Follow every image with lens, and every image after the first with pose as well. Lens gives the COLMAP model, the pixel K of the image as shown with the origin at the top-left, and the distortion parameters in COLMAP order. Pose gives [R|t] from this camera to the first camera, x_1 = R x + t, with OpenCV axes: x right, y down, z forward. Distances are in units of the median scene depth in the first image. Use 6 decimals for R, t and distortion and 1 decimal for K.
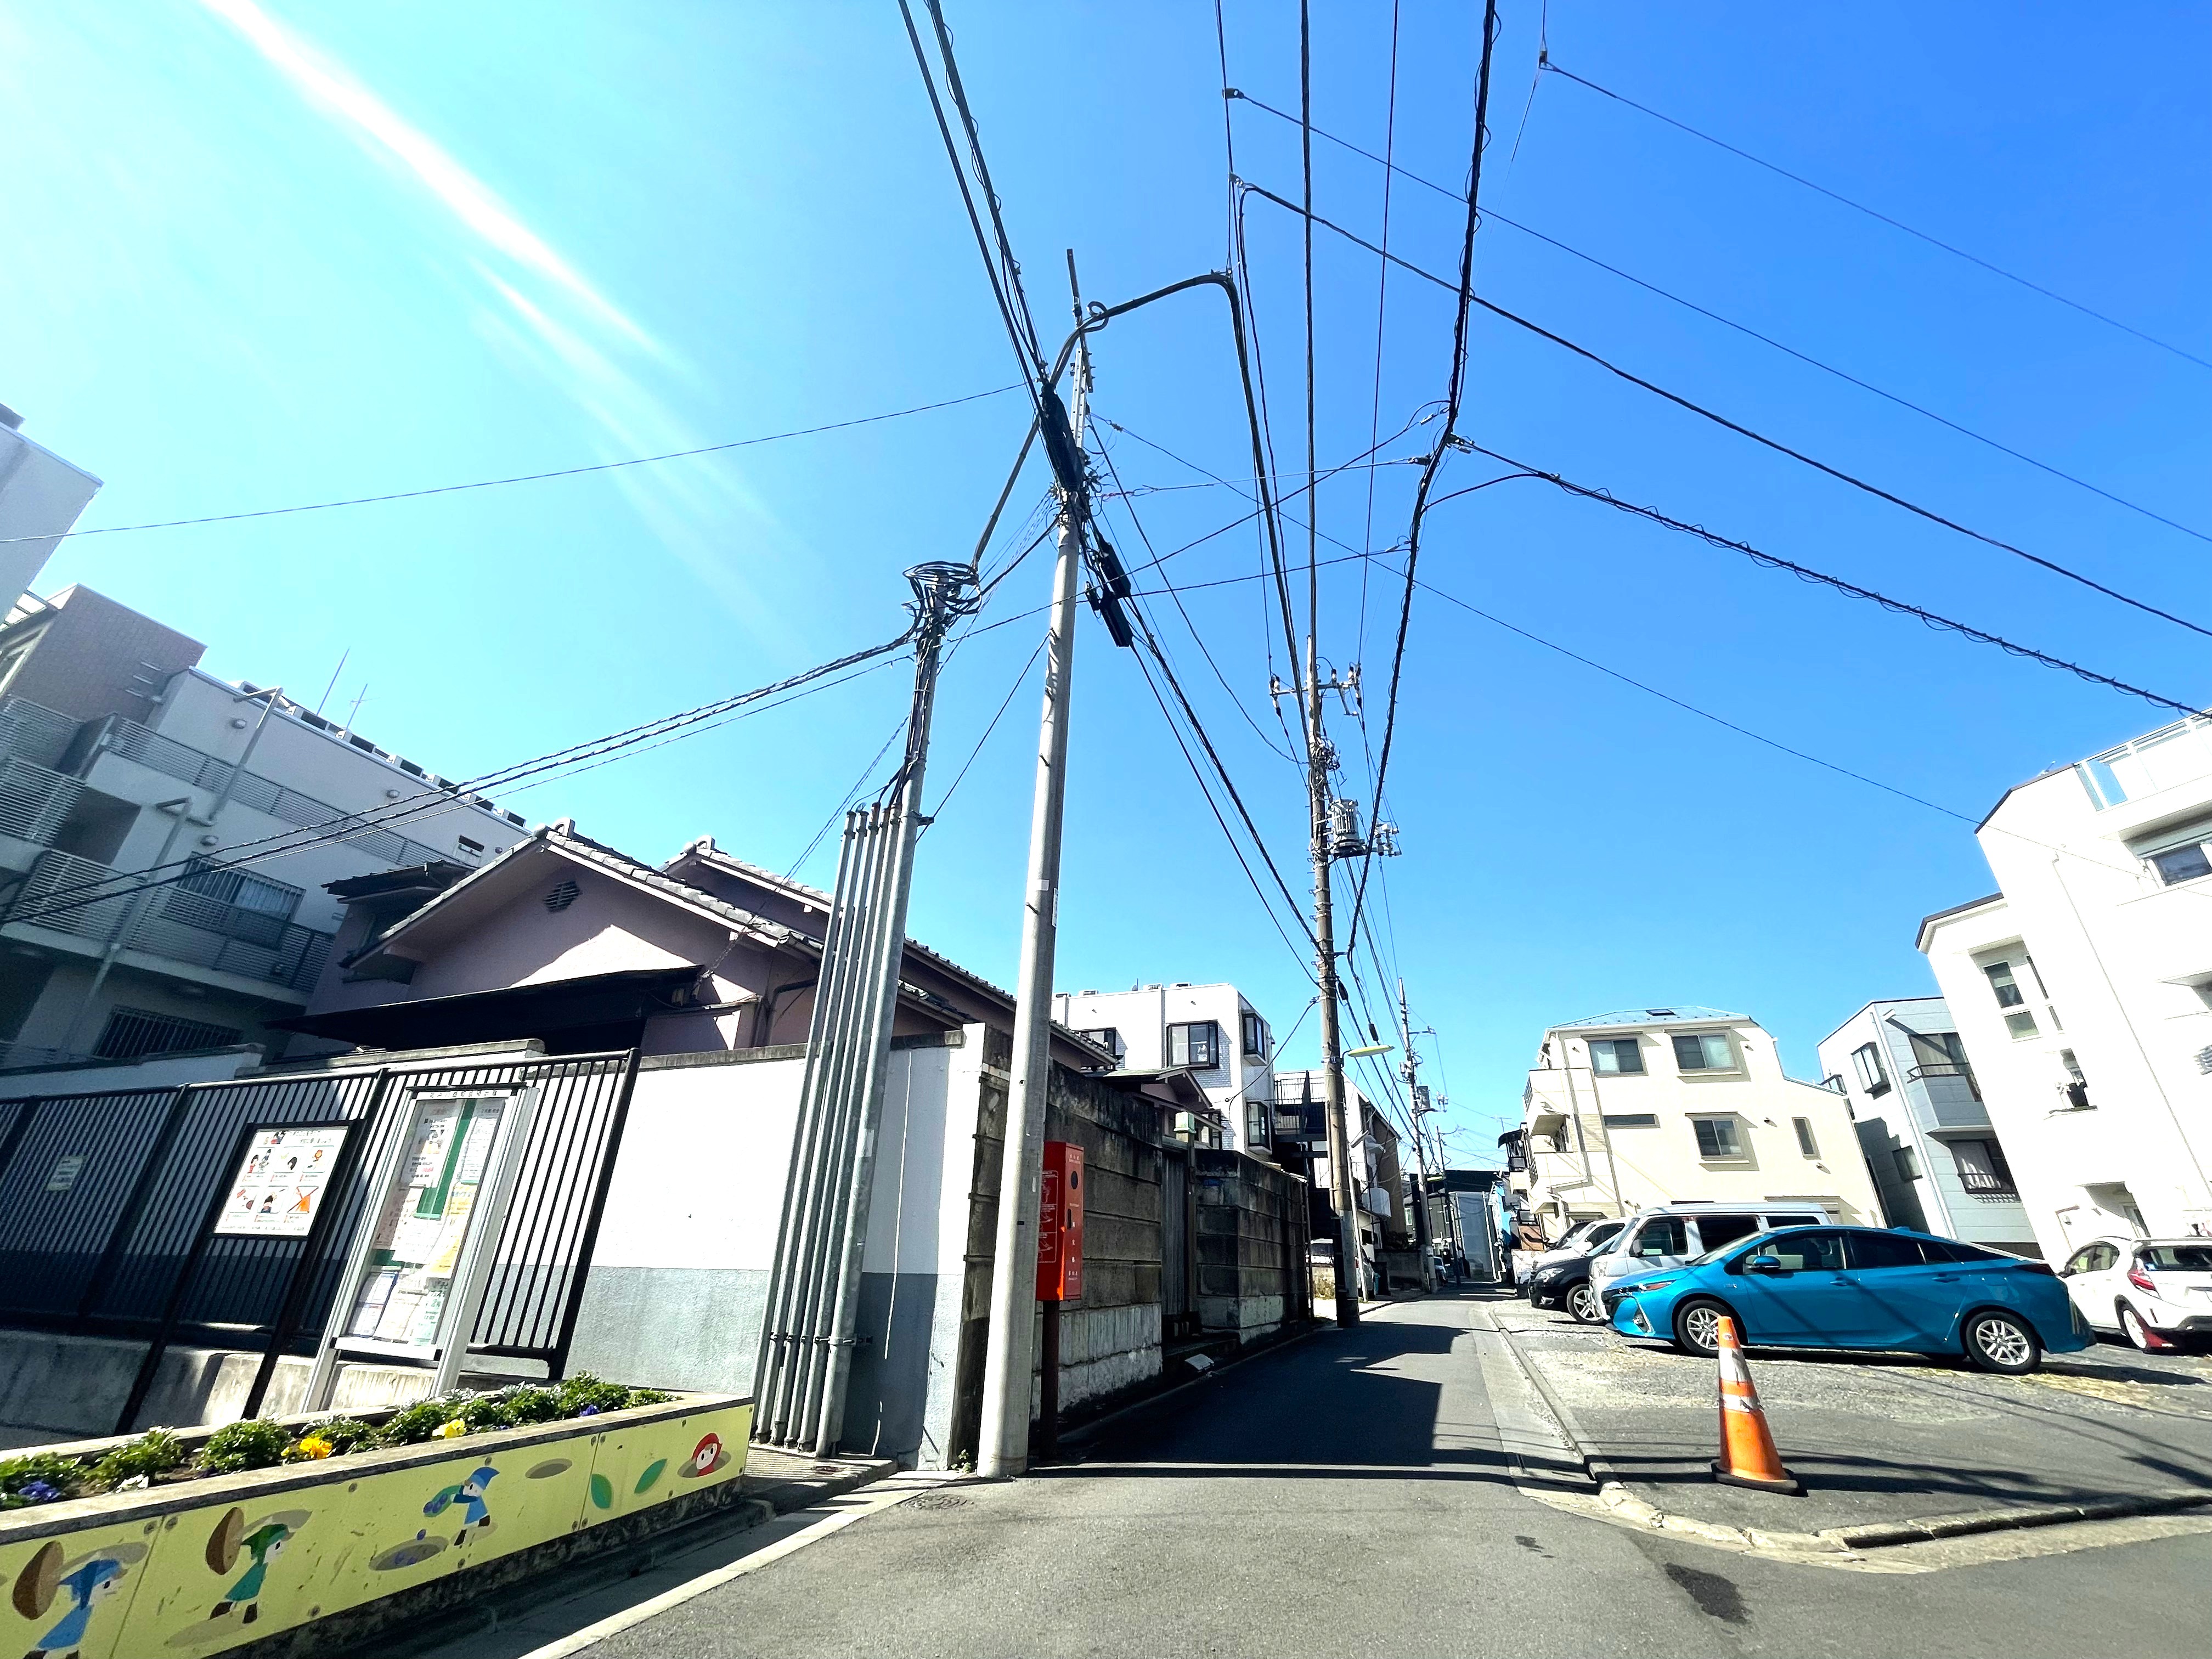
lens RADIAL K [[899.7, 0, 1113.2], [0, 899.7, 834.0], [0, 0, 1]] dist [-0.001017, -0.000488]
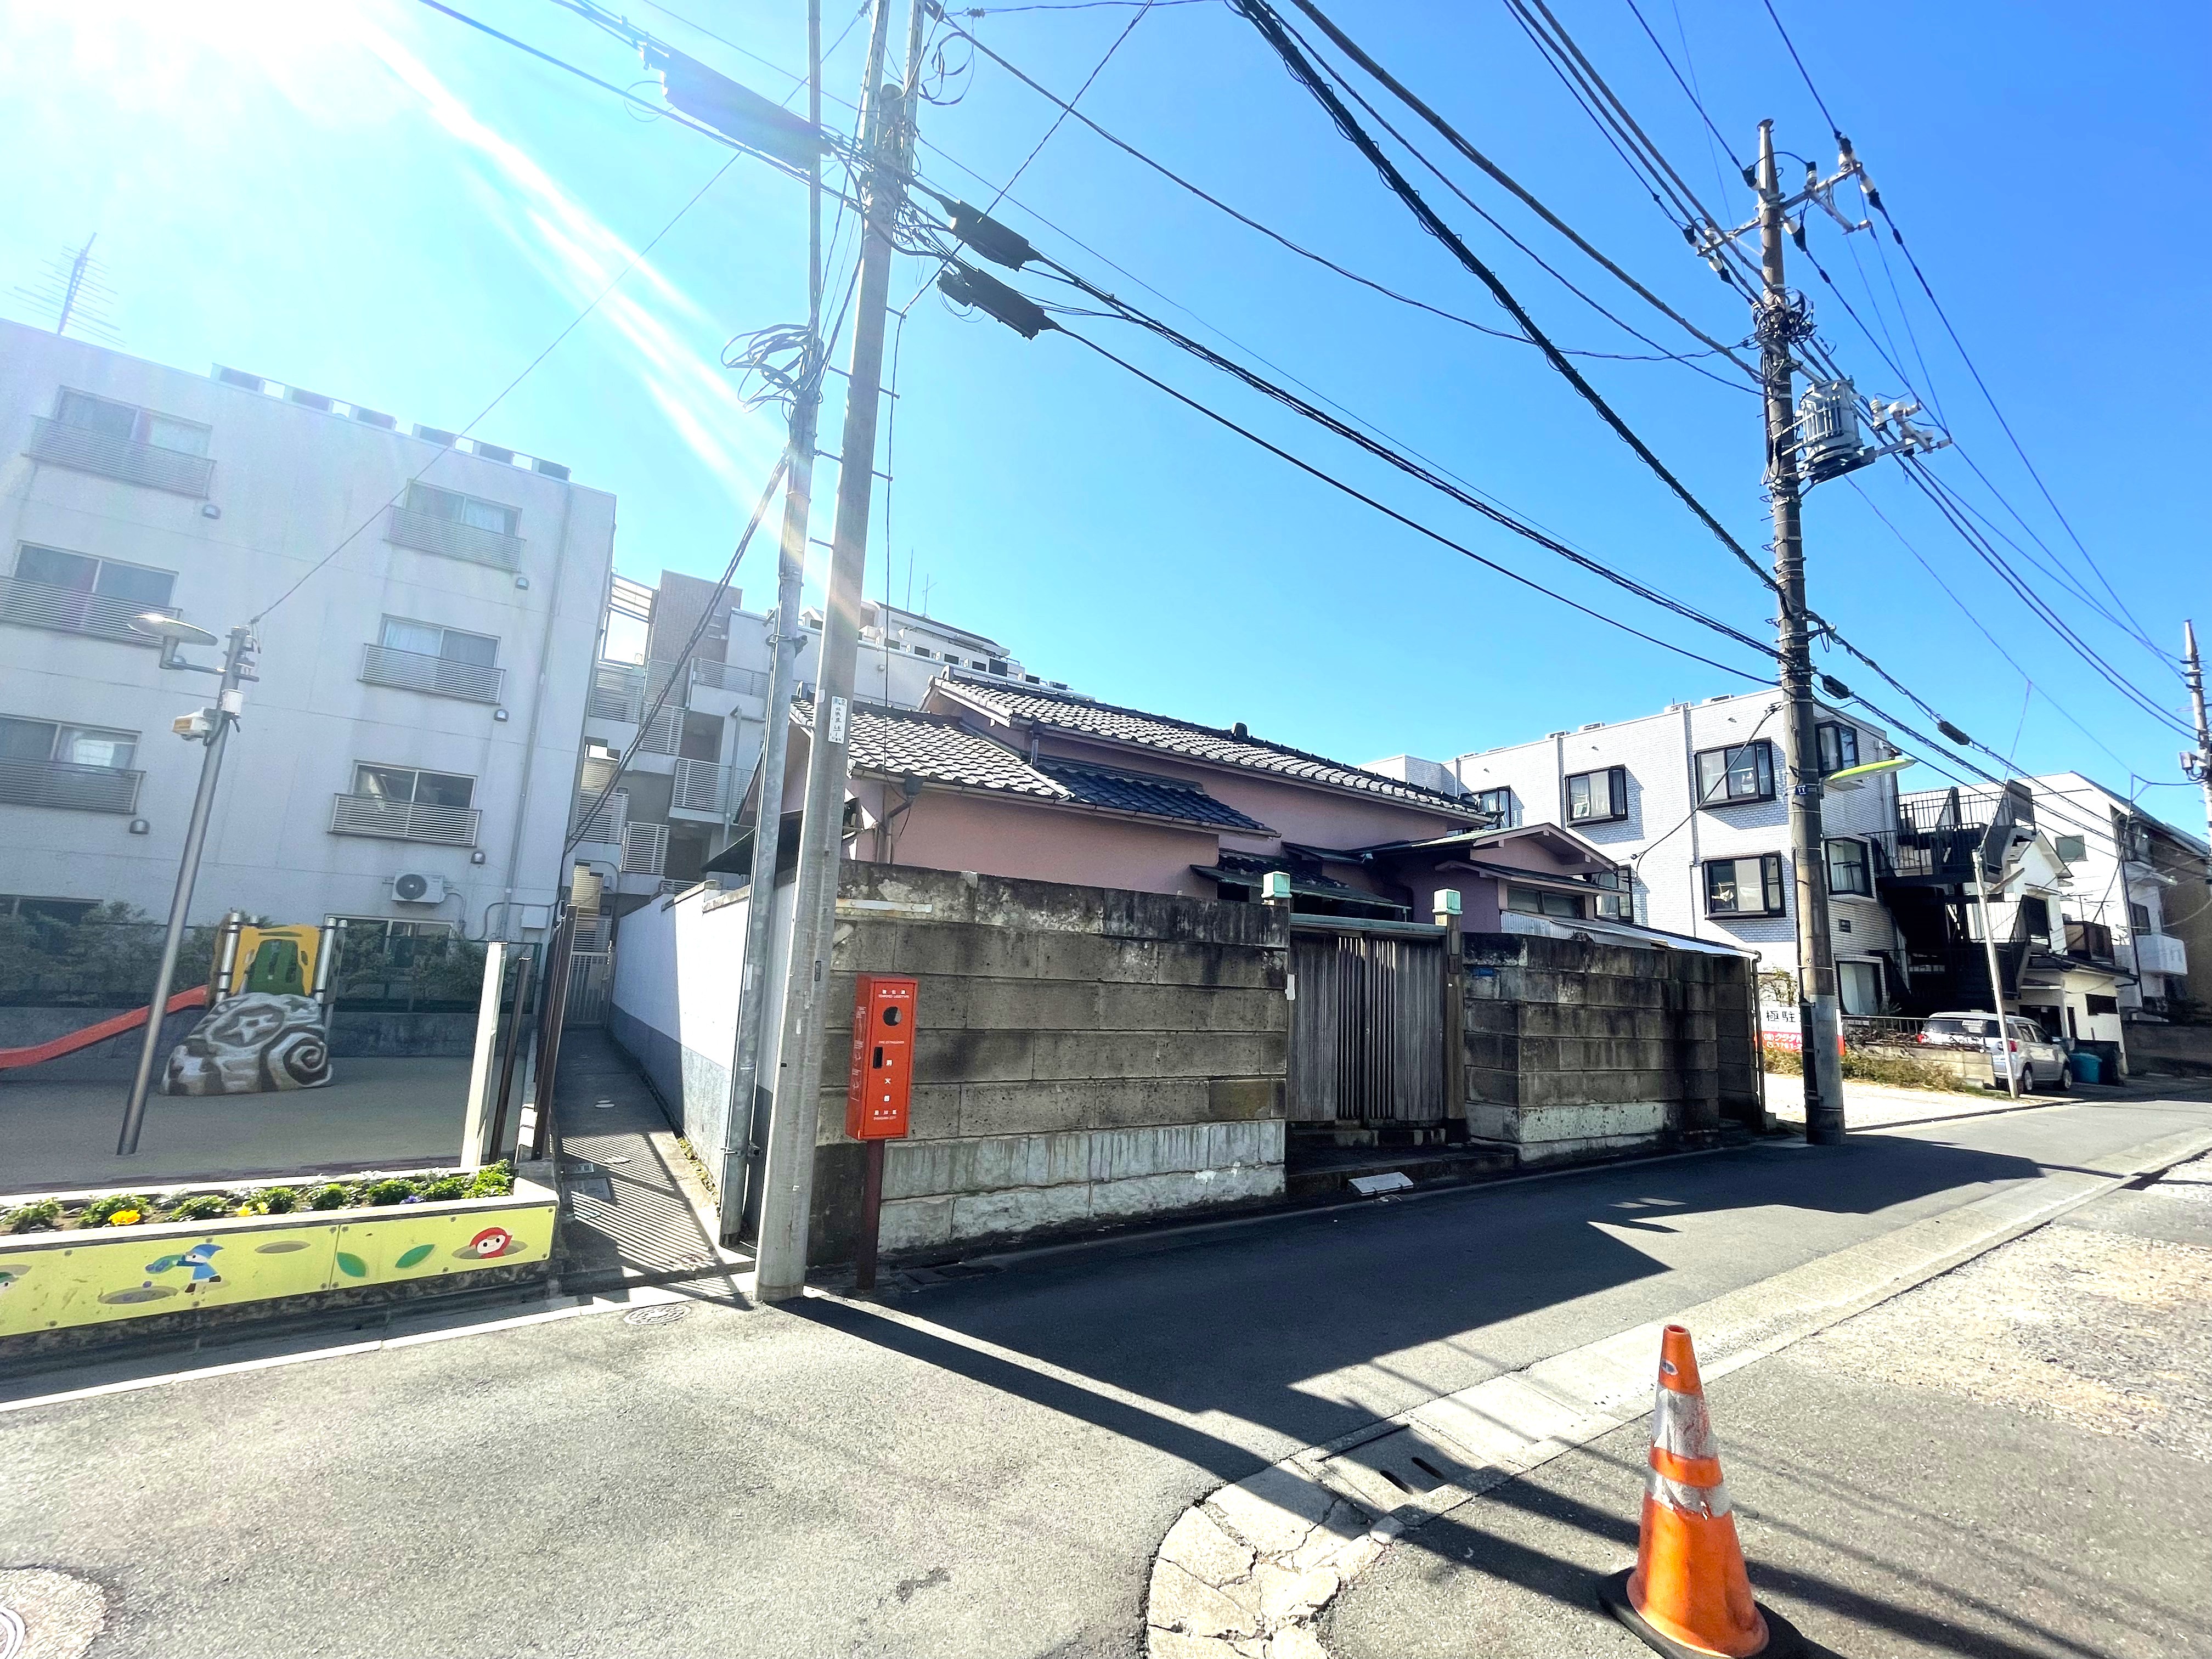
lens RADIAL K [[899.7, 0, 1107.3], [0, 899.7, 832.3], [0, 0, 1]] dist [-0.001017, -0.000488]
pose [[0.794594, -0.087938, -0.600739, 0.649396], [0.239203, 0.954769, 0.176631, 0.094458], [0.558035, -0.284048, 0.779688, 0.442225]]
